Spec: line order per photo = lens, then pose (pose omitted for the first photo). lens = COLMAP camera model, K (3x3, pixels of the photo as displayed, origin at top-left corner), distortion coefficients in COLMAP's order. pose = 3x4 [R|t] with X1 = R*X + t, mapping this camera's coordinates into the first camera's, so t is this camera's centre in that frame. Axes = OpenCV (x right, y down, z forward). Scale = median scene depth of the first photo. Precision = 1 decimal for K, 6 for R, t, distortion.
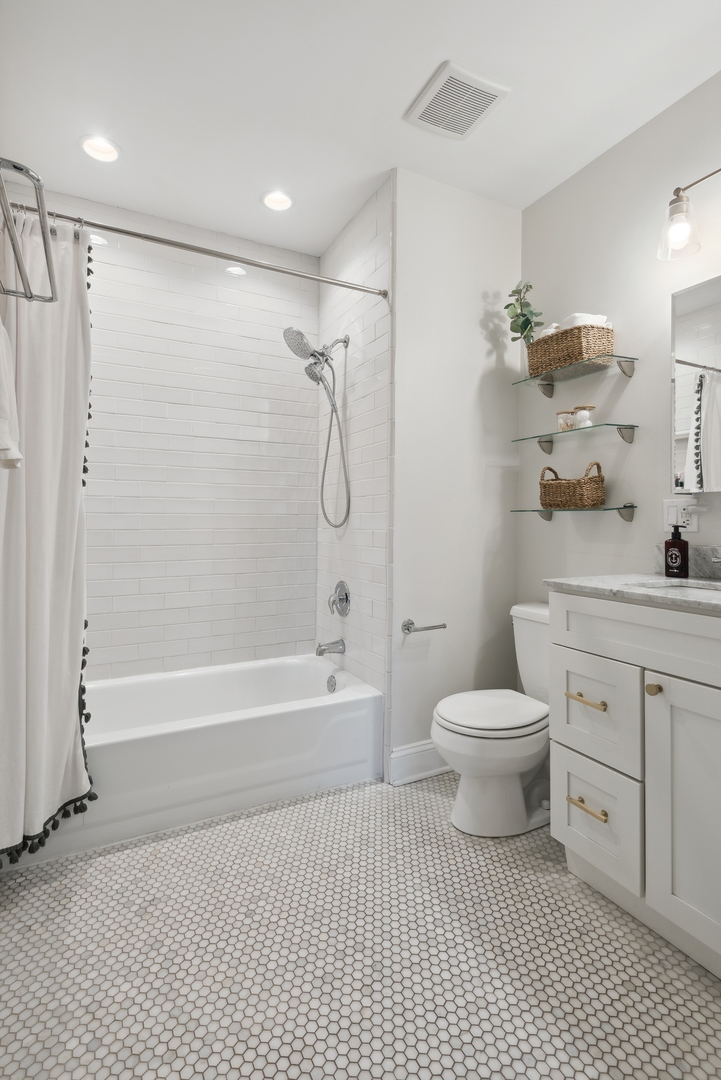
lens RADIAL K [[494.8, 0, 340.7], [0, 494.8, 514.0], [0, 0, 1]] dist [0.024374, -0.011394]
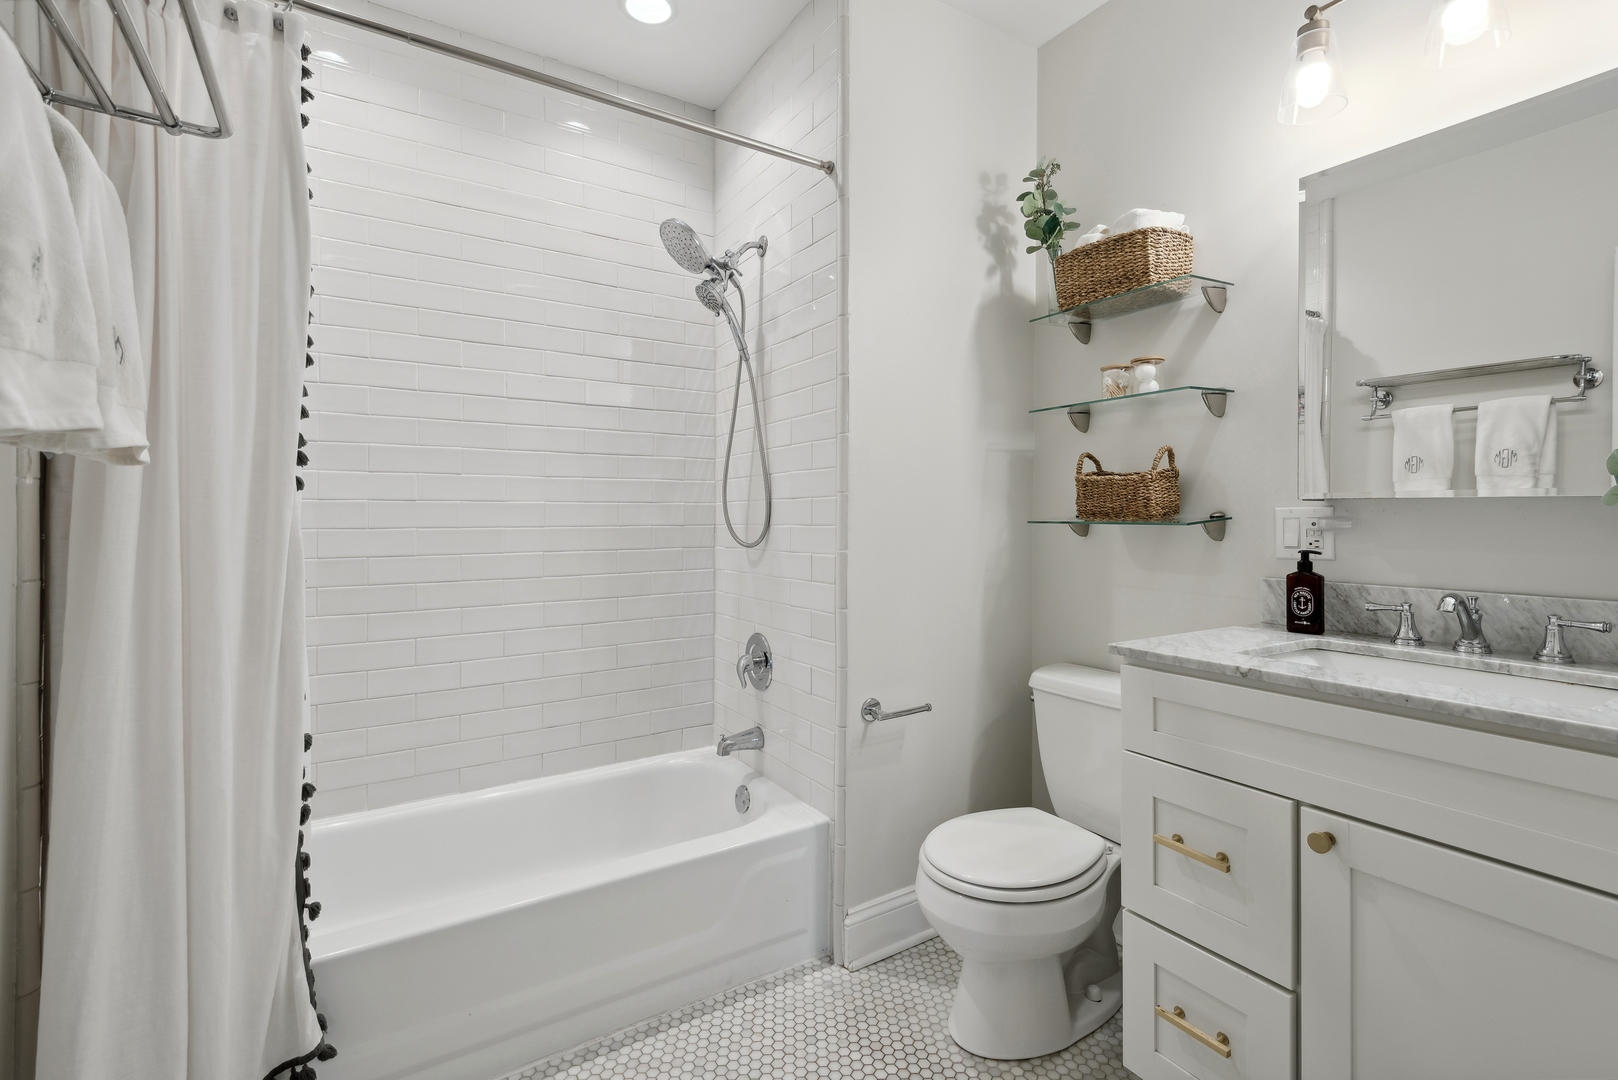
lens RADIAL K [[741.3, 0, 812.0], [0, 741.3, 528.5], [0, 0, 1]] dist [0.024374, -0.011394]
pose [[0.995255, -0.006258, 0.097098, -0.030016], [0.004461, 0.999815, 0.018715, -0.020568], [-0.097197, -0.018193, 0.995099, 0.101977]]
